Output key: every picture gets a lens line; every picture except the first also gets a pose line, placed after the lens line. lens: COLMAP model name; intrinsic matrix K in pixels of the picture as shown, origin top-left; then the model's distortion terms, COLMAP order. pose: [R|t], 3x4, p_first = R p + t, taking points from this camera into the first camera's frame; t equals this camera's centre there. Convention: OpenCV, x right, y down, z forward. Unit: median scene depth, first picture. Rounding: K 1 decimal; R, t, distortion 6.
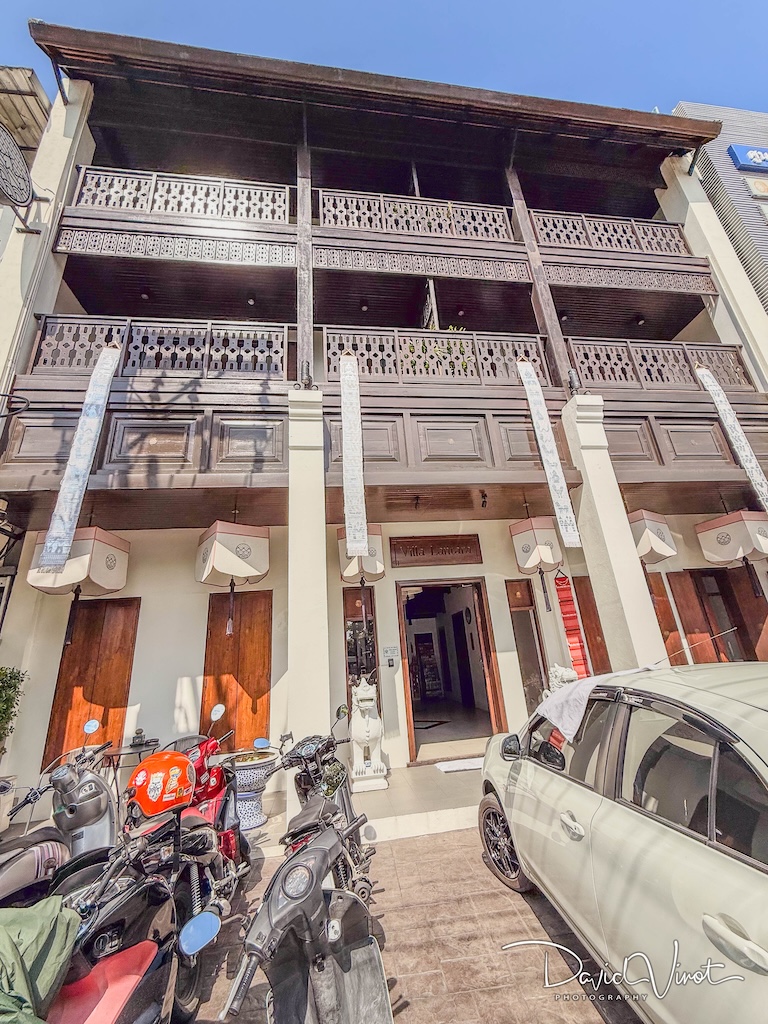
lens RADIAL K [[406.6, 0, 384.0], [0, 406.6, 512.0], [0, 0, 1]] dist [-0.001498, 0.000290]
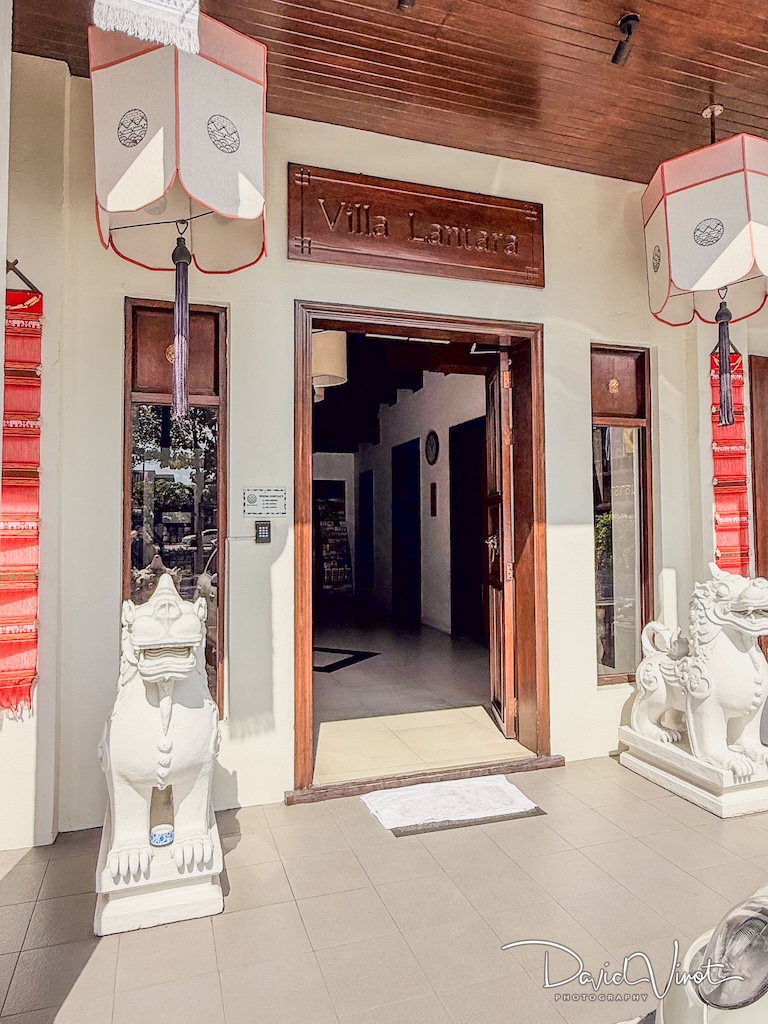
lens RADIAL K [[659.4, 0, 369.2], [0, 659.4, 488.7], [0, 0, 1]] dist [-0.012995, -0.001975]
pose [[0.982217, 0.076582, 0.171423, 0.006055], [-0.122199, 0.953932, 0.274009, 0.160669], [-0.142542, -0.290084, 0.946326, 0.437504]]
